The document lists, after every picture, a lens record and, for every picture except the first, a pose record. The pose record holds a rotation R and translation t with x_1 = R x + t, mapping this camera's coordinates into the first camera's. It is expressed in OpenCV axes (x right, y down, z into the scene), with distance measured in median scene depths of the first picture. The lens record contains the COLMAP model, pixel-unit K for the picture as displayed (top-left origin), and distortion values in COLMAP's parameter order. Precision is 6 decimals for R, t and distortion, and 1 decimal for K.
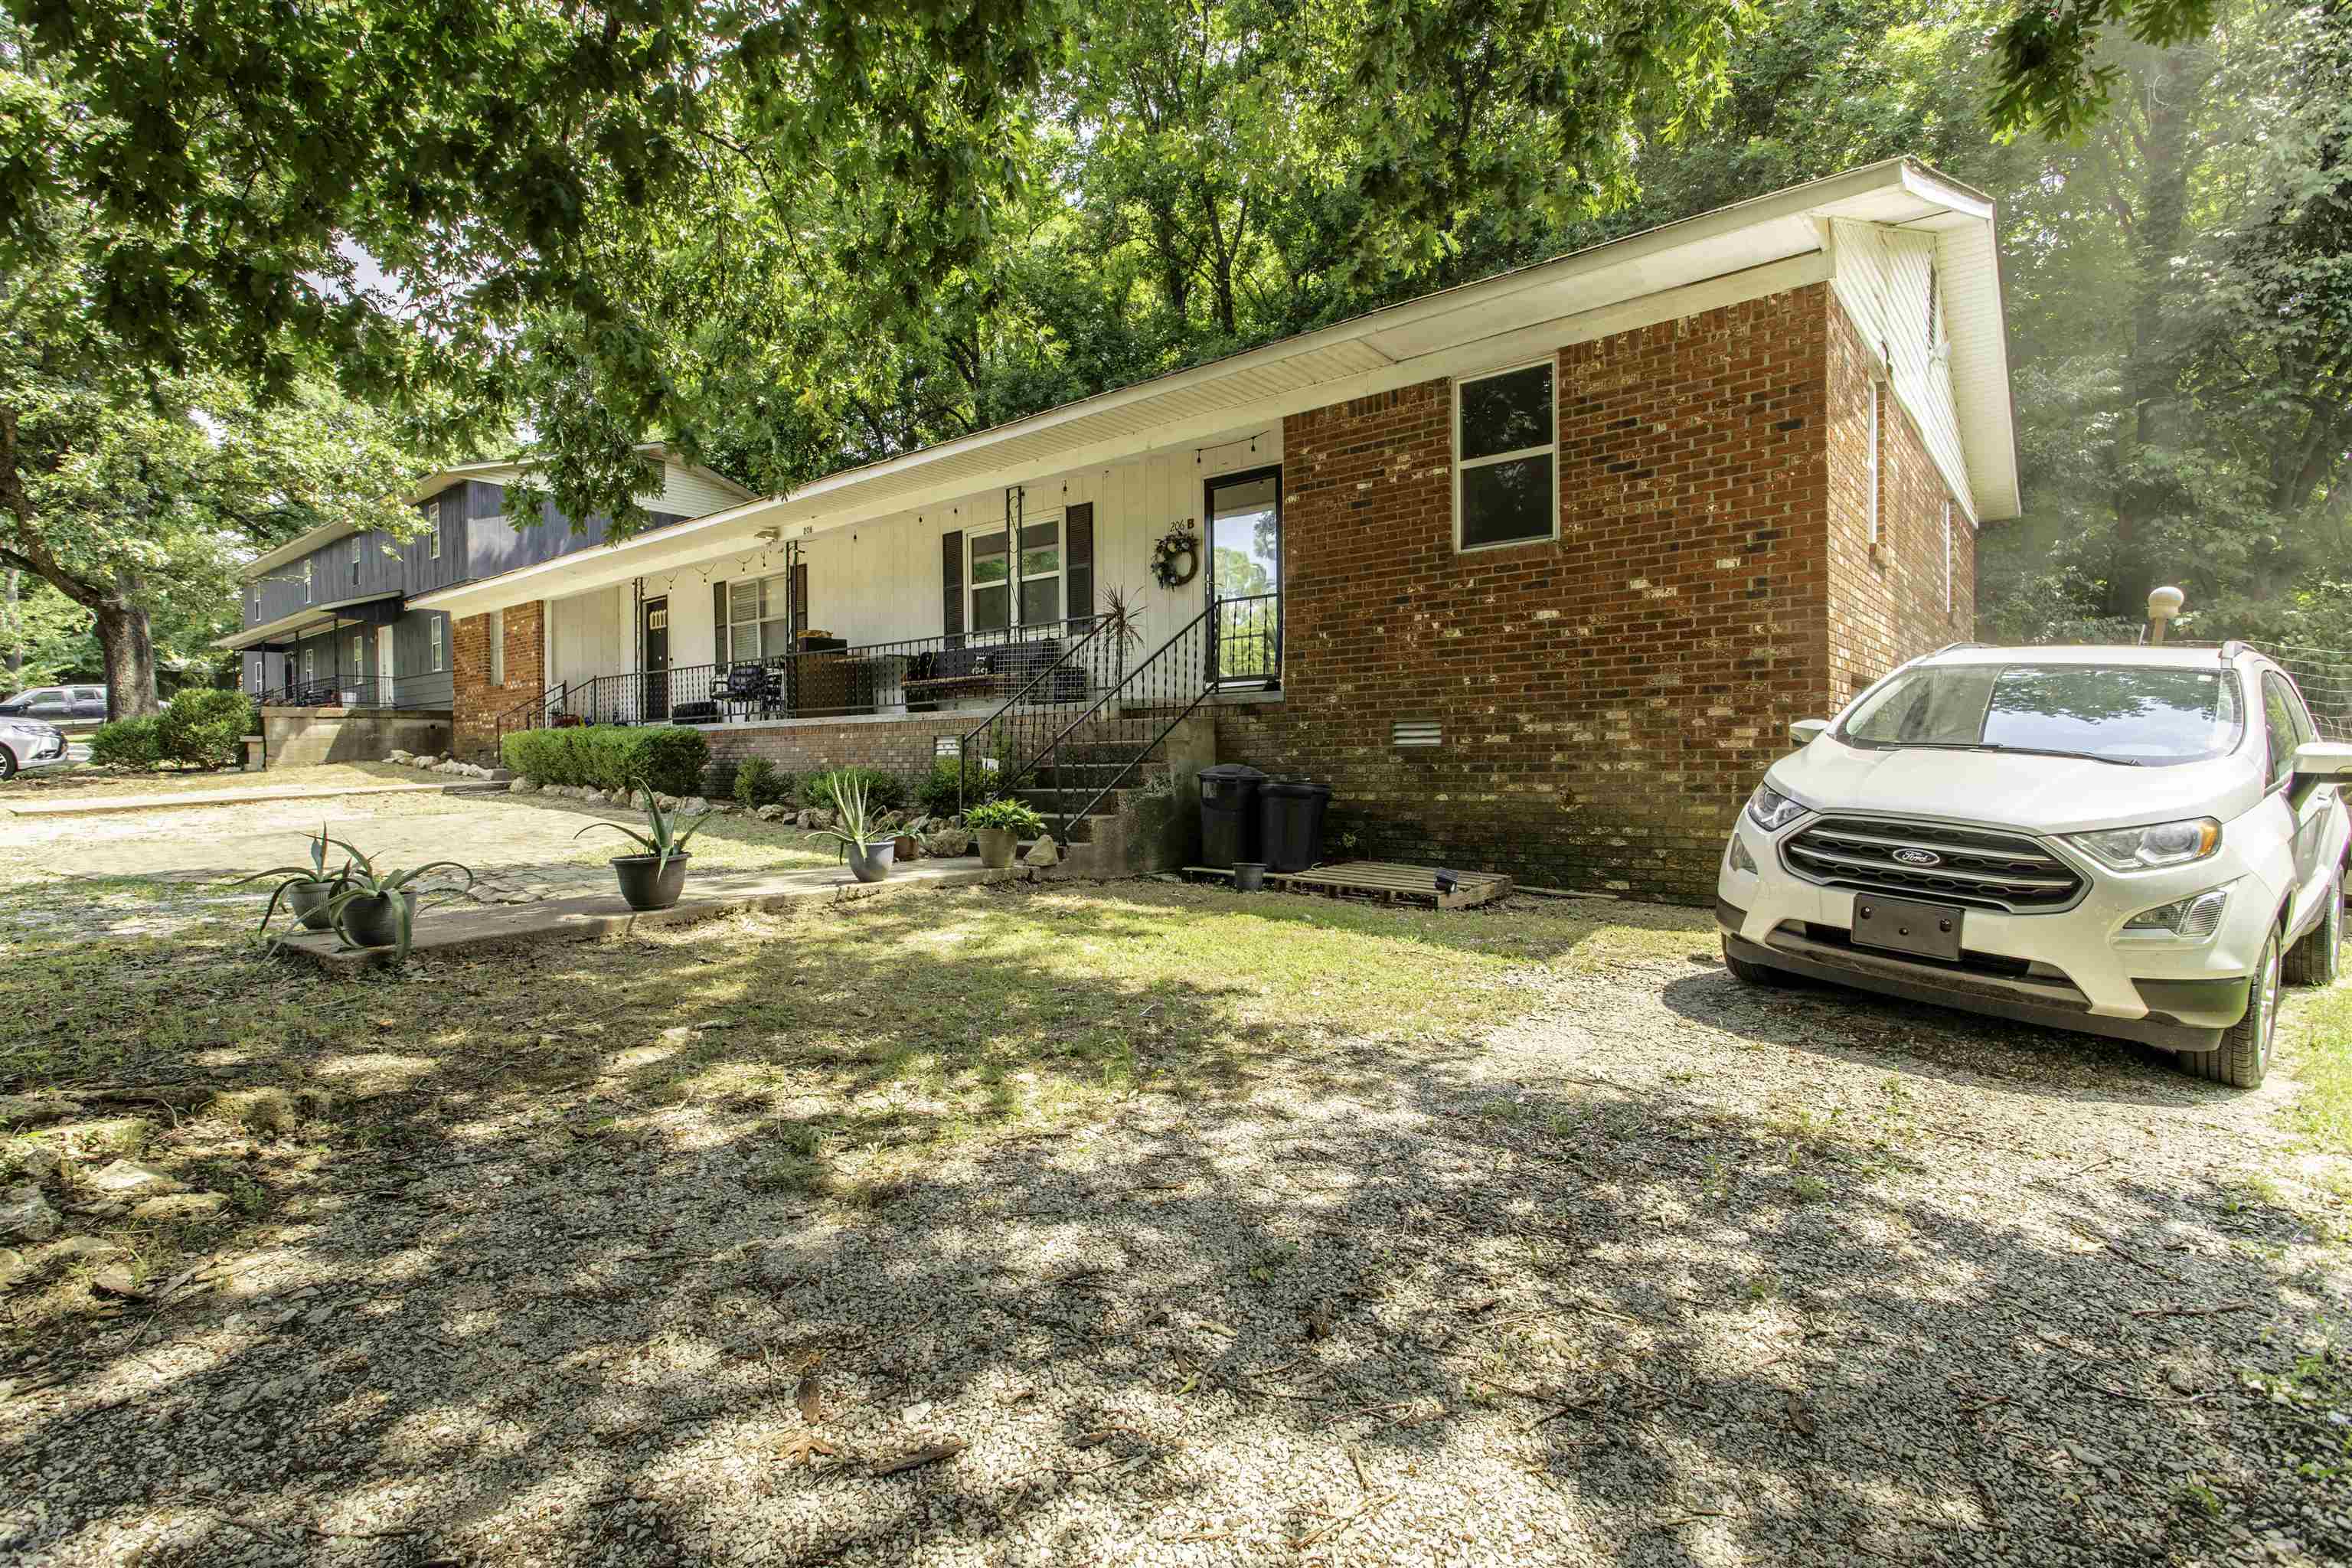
lens RADIAL K [[1121.0, 0, 1144.8], [0, 1121.0, 796.6], [0, 0, 1]] dist [0.001298, 0.000825]
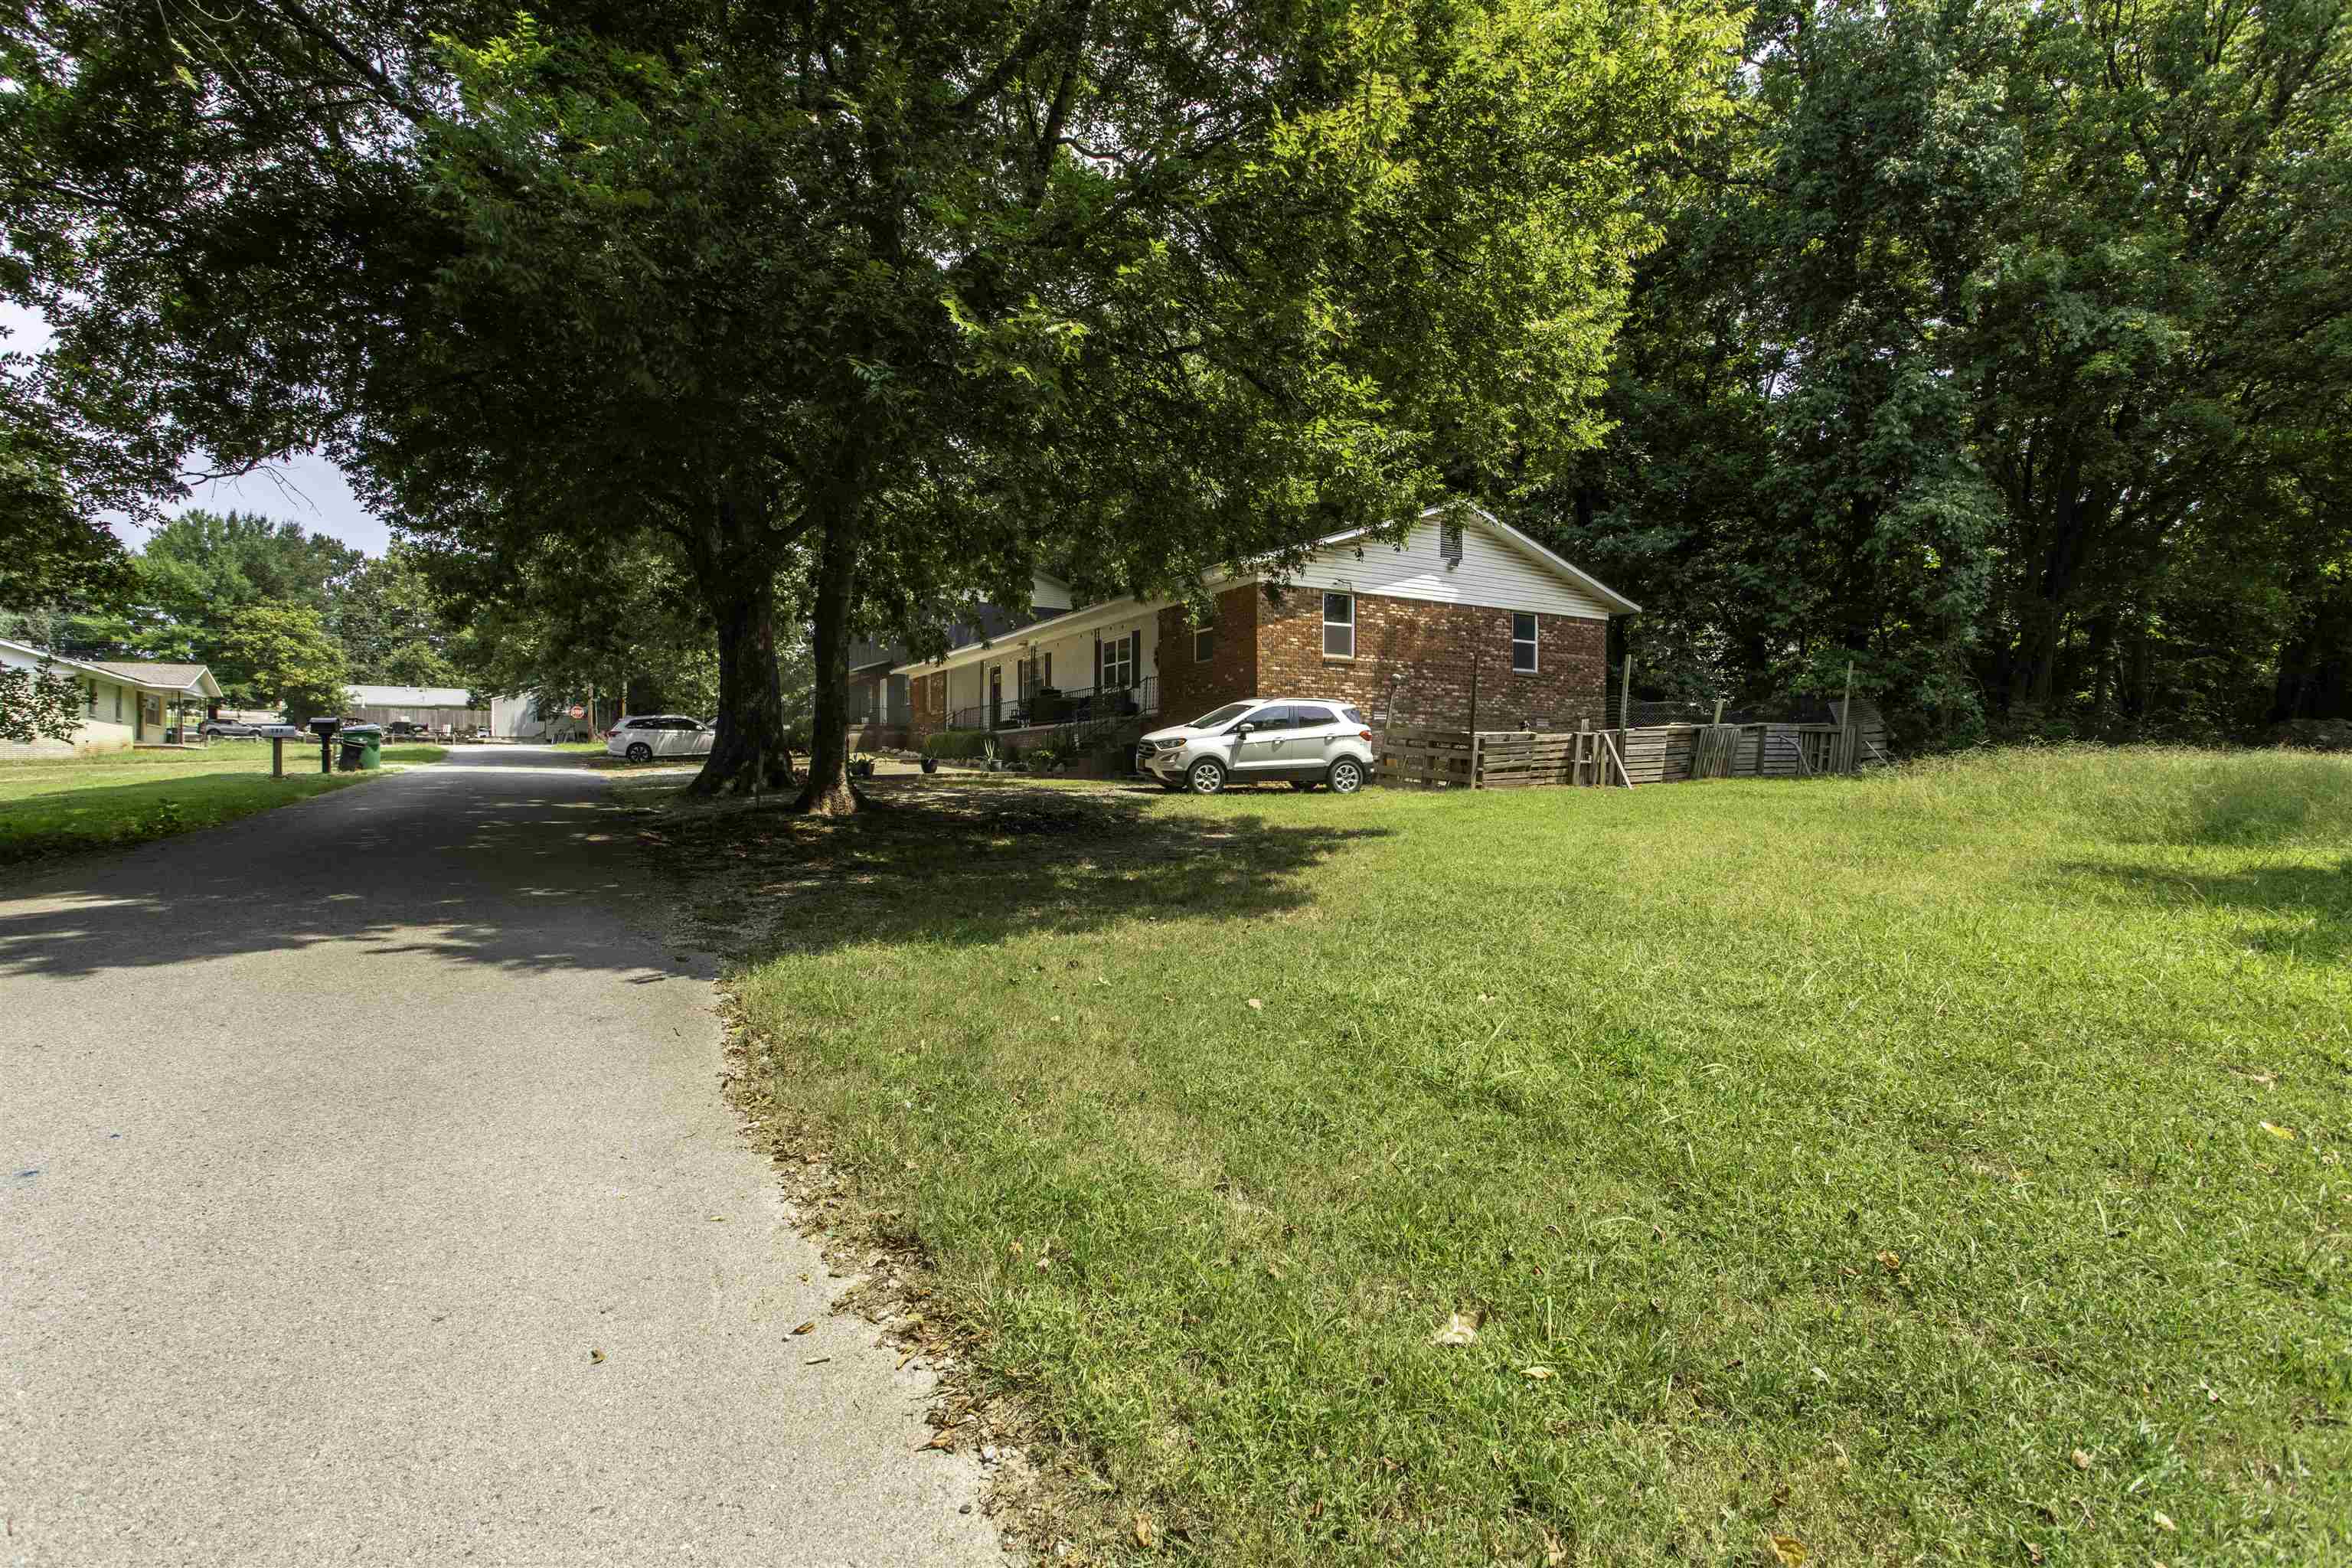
lens RADIAL K [[1121.0, 0, 1144.8], [0, 1121.0, 796.6], [0, 0, 1]] dist [0.001298, 0.000825]
pose [[0.931917, 0.009860, -0.362537, 0.557981], [-0.014103, 0.999860, -0.009058, 0.068986], [0.362397, 0.013554, 0.931925, -0.788929]]
